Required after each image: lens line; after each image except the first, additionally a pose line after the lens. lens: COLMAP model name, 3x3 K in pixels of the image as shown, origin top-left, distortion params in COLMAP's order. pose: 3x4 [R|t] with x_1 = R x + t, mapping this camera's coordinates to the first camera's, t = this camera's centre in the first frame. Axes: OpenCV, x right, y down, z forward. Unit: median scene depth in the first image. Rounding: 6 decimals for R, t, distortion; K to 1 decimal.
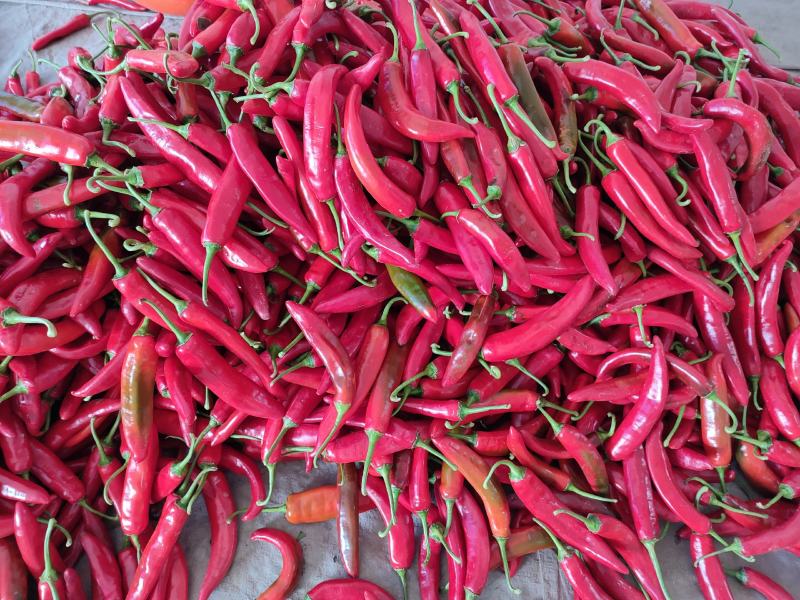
lens RADIAL K [[559.1, 0, 400.0], [0, 559.1, 300.0], [0, 0, 1]] dist [0.029545, -0.060203]
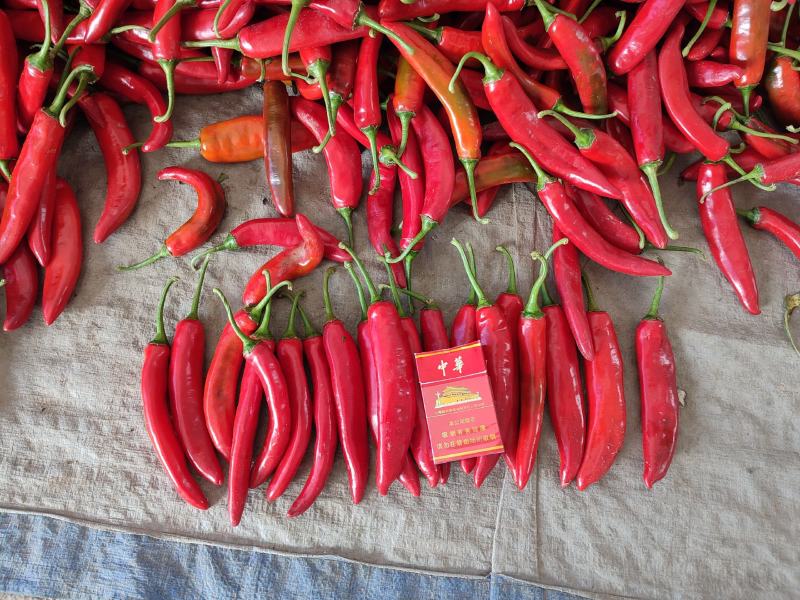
lens RADIAL K [[563.2, 0, 400.0], [0, 563.2, 300.0], [0, 0, 1]] dist [-0.010714, -0.004225]
pose [[0.999247, -0.004451, 0.038536, 0.049254], [-0.007345, 0.953716, 0.300619, 0.362298], [-0.038090, -0.300676, 0.952965, 0.177719]]
